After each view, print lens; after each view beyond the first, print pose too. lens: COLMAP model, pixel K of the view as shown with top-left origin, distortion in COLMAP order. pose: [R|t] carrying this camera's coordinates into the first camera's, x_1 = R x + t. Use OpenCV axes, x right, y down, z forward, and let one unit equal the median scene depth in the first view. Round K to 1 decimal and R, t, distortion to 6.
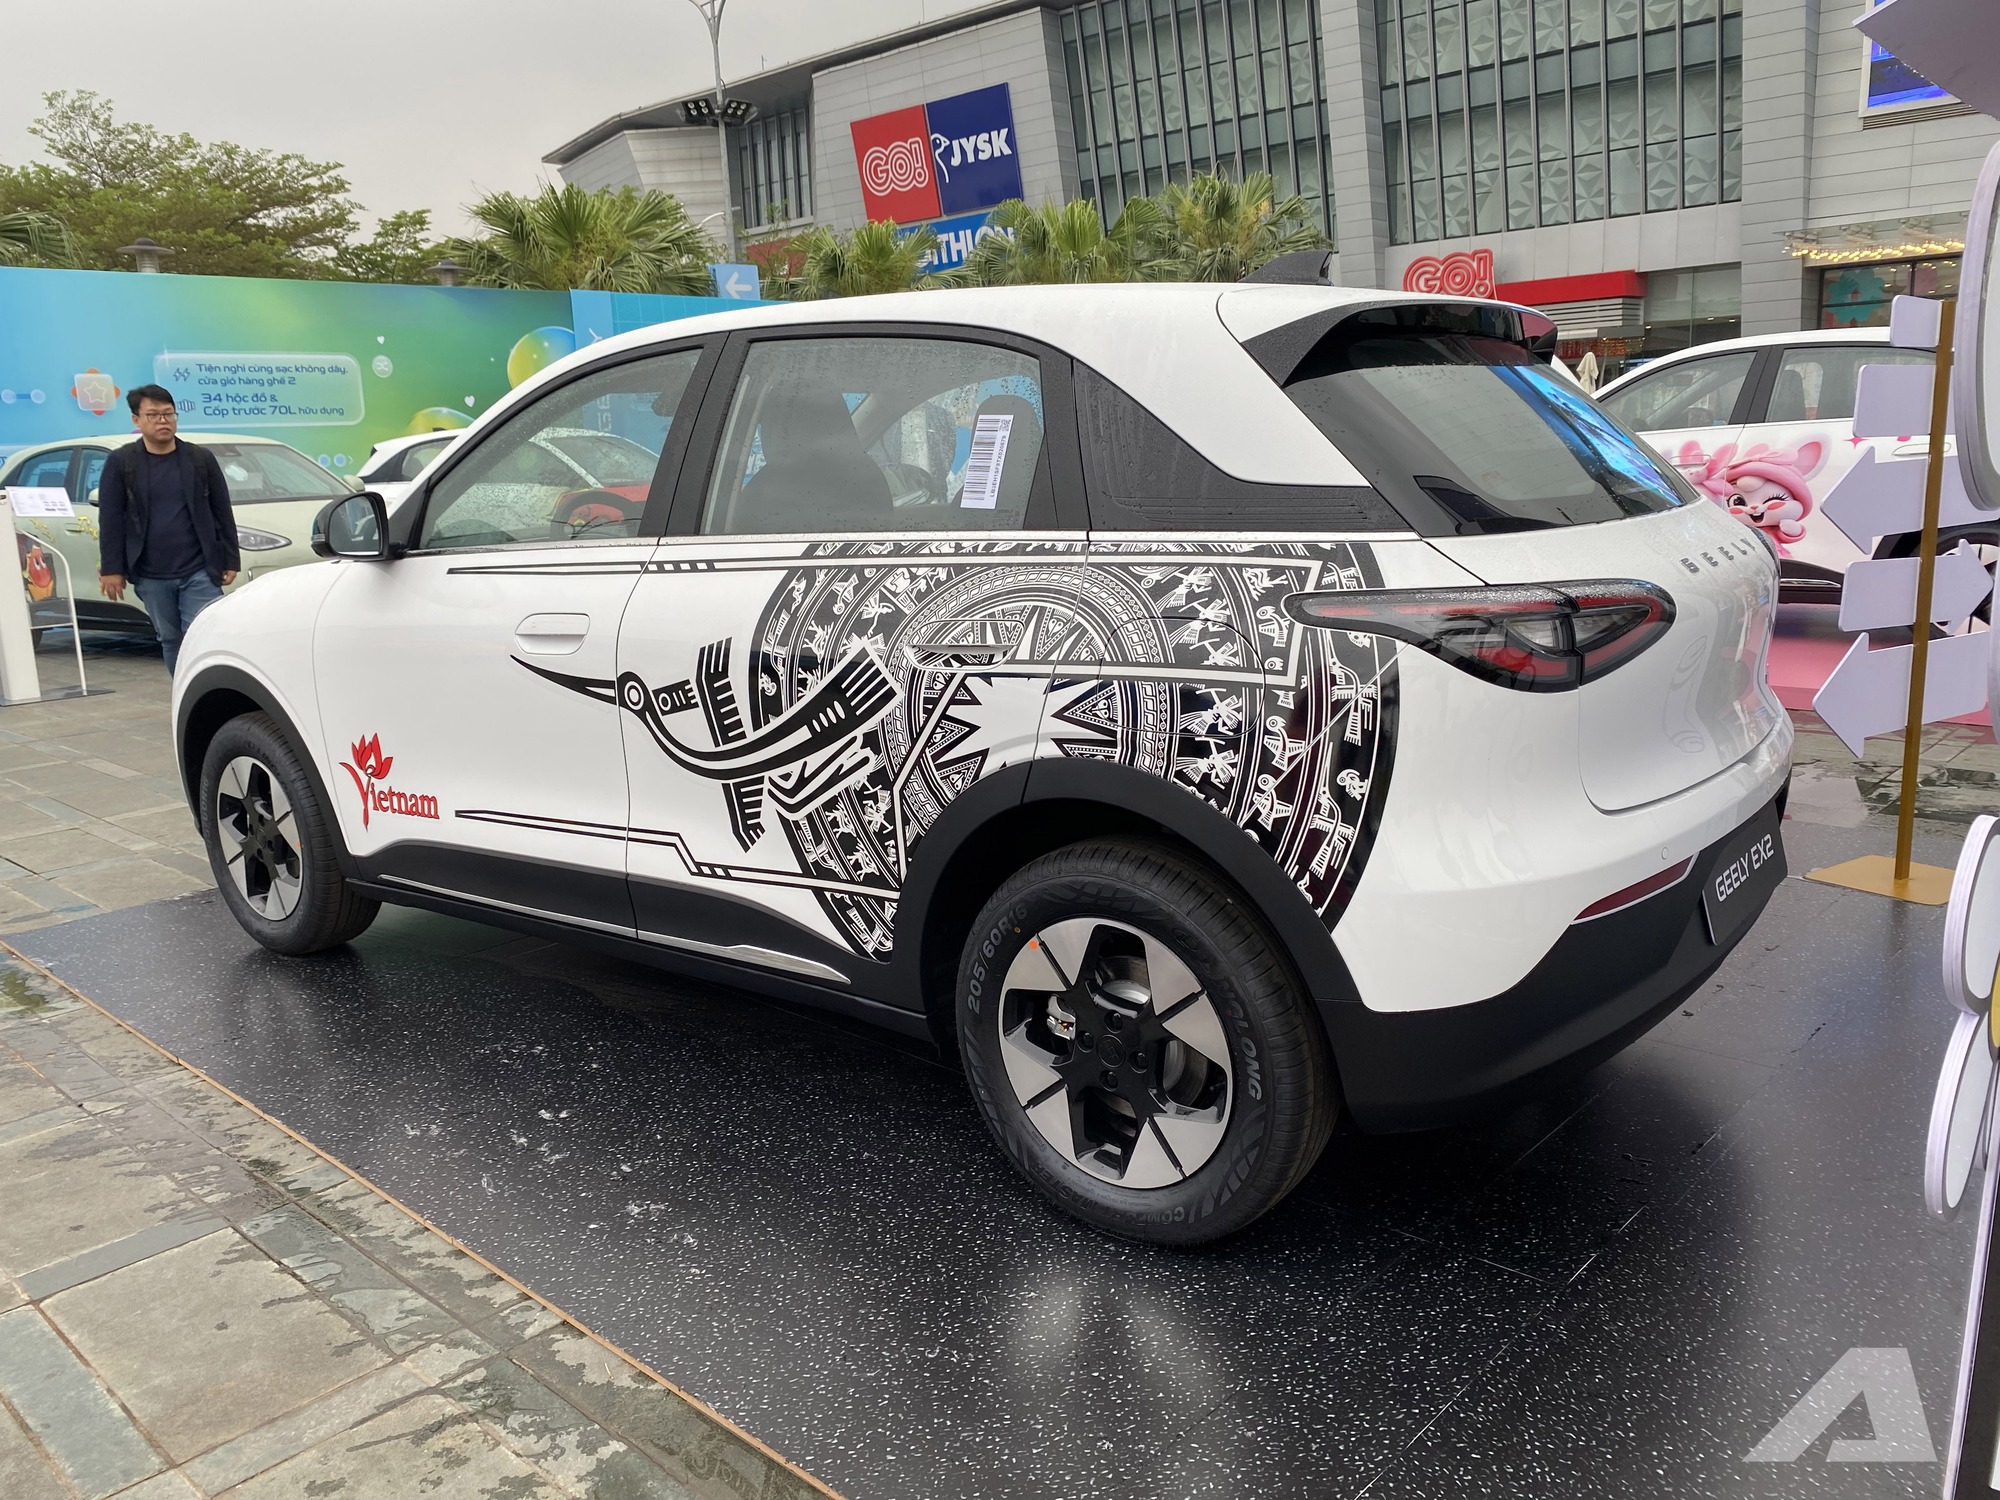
lens RADIAL K [[1529.0, 0, 1000.0], [0, 1529.0, 750.0], [0, 0, 1]] dist [0.045339, -0.051105]
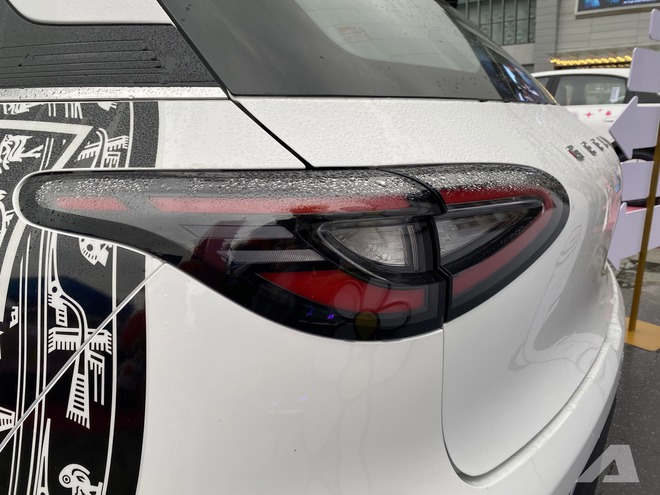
lens RADIAL K [[504.6, 0, 330.0], [0, 504.6, 247.5], [0, 0, 1]] dist [0.045339, -0.051105]
pose [[0.996755, 0.011277, 0.079699, 0.248757], [-0.015073, 0.998773, 0.047178, -0.067461], [-0.079070, -0.048226, 0.995702, 0.632746]]
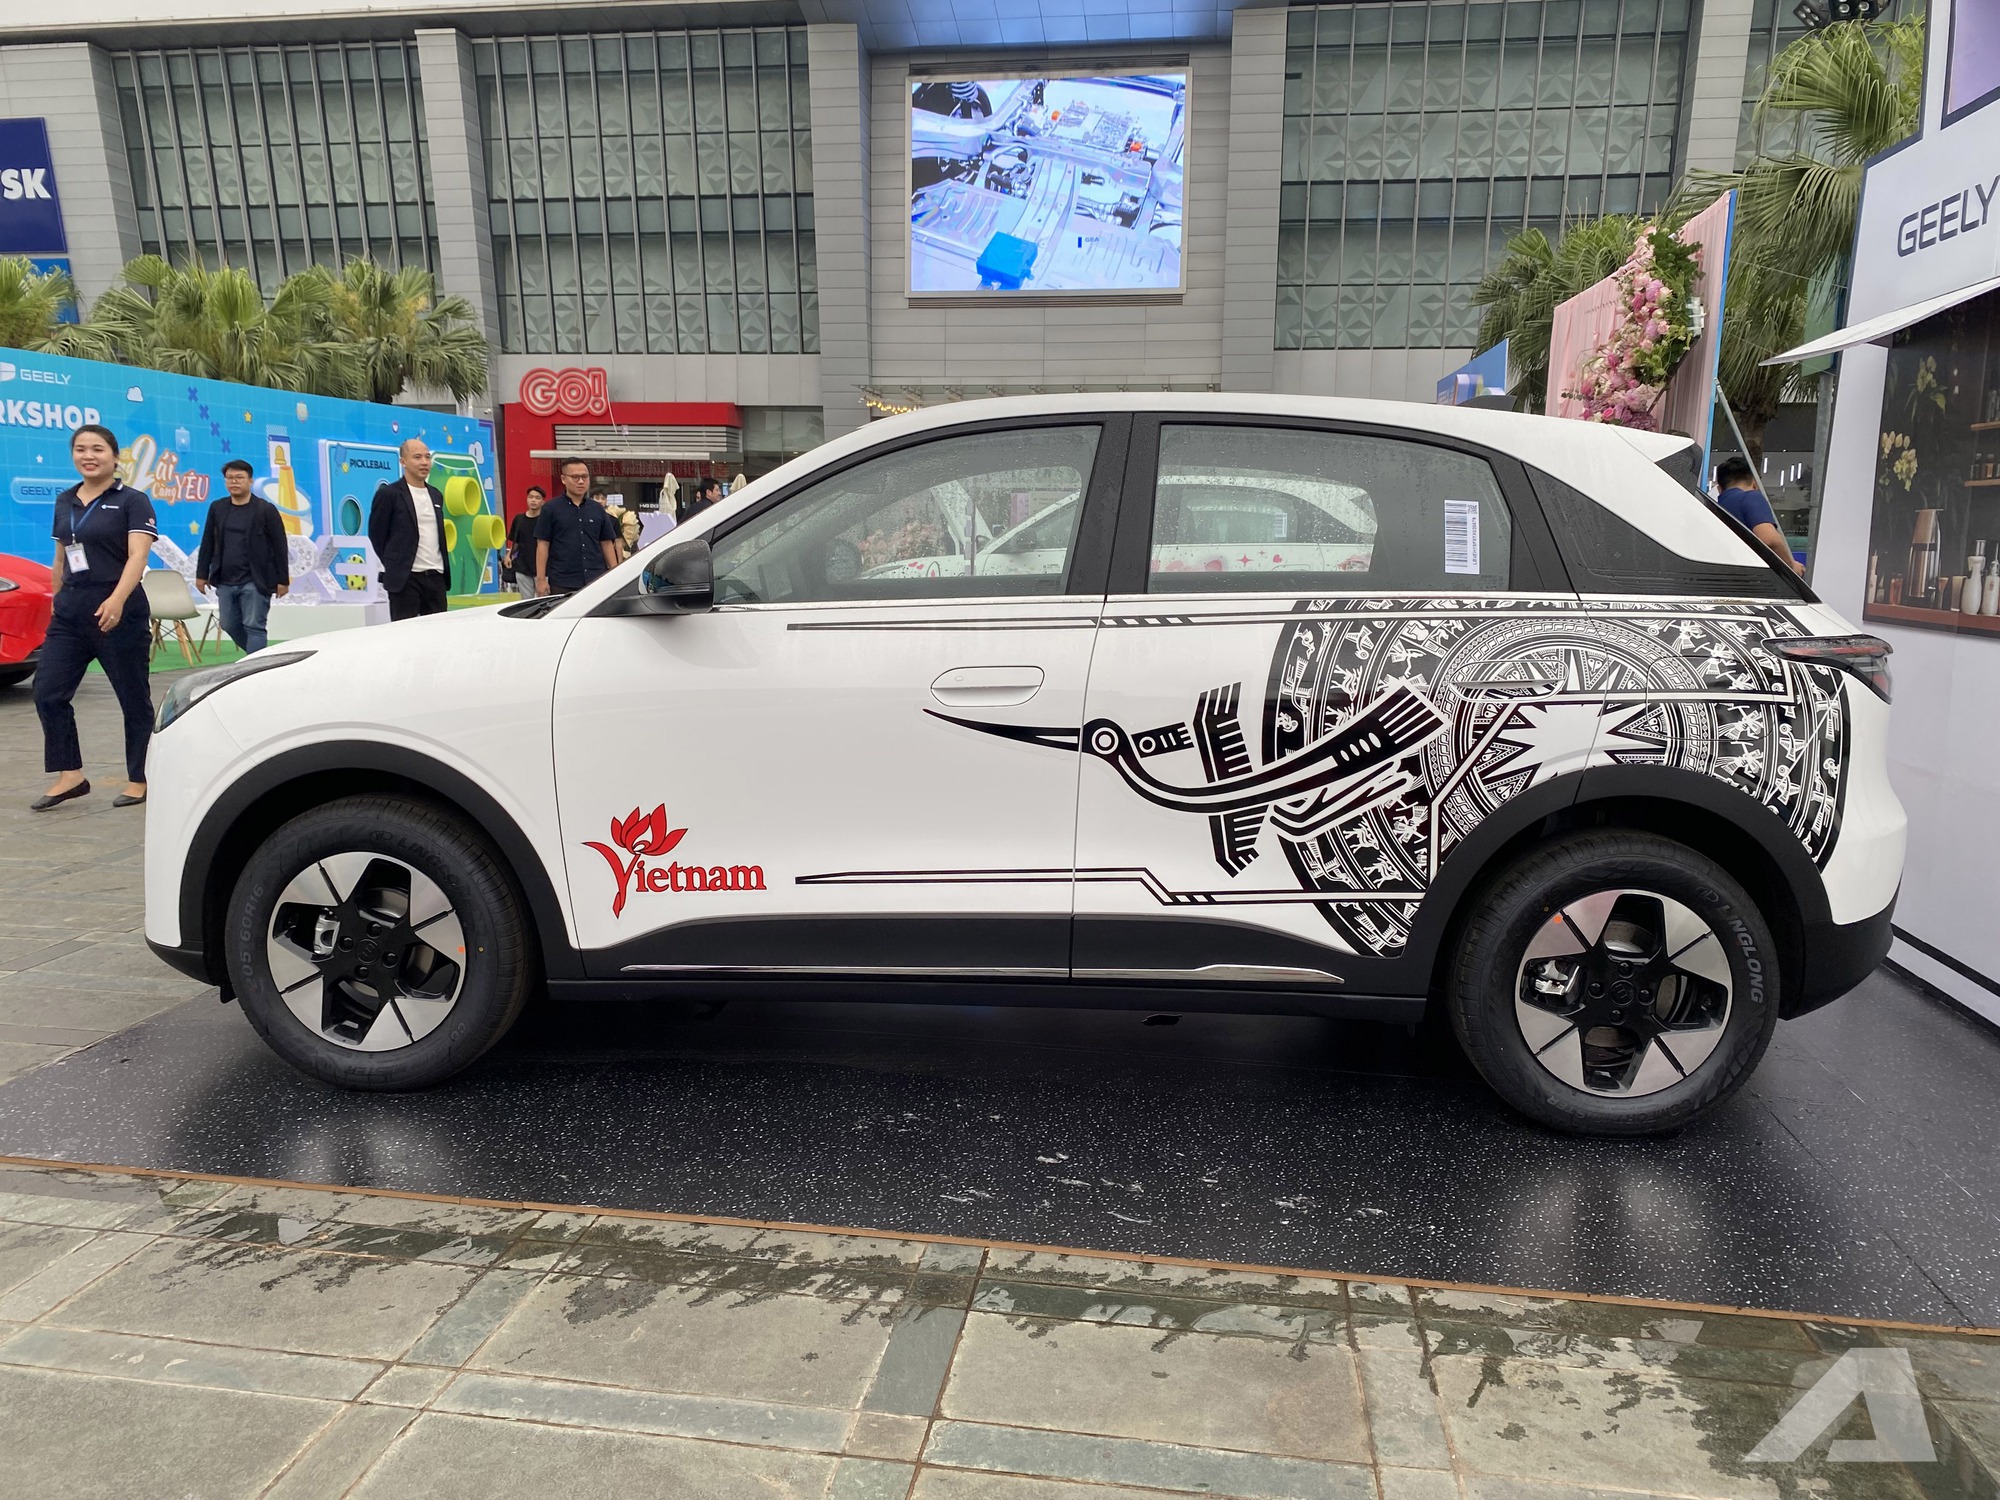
lens RADIAL K [[1532.1, 0, 991.3], [0, 1532.1, 737.1], [0, 0, 1]] dist [0.010396, -0.030755]
pose [[0.822832, -0.022396, 0.567843, -0.996637], [0.065659, 0.996278, -0.055849, 0.017244], [-0.564478, 0.083238, 0.821240, 0.201710]]
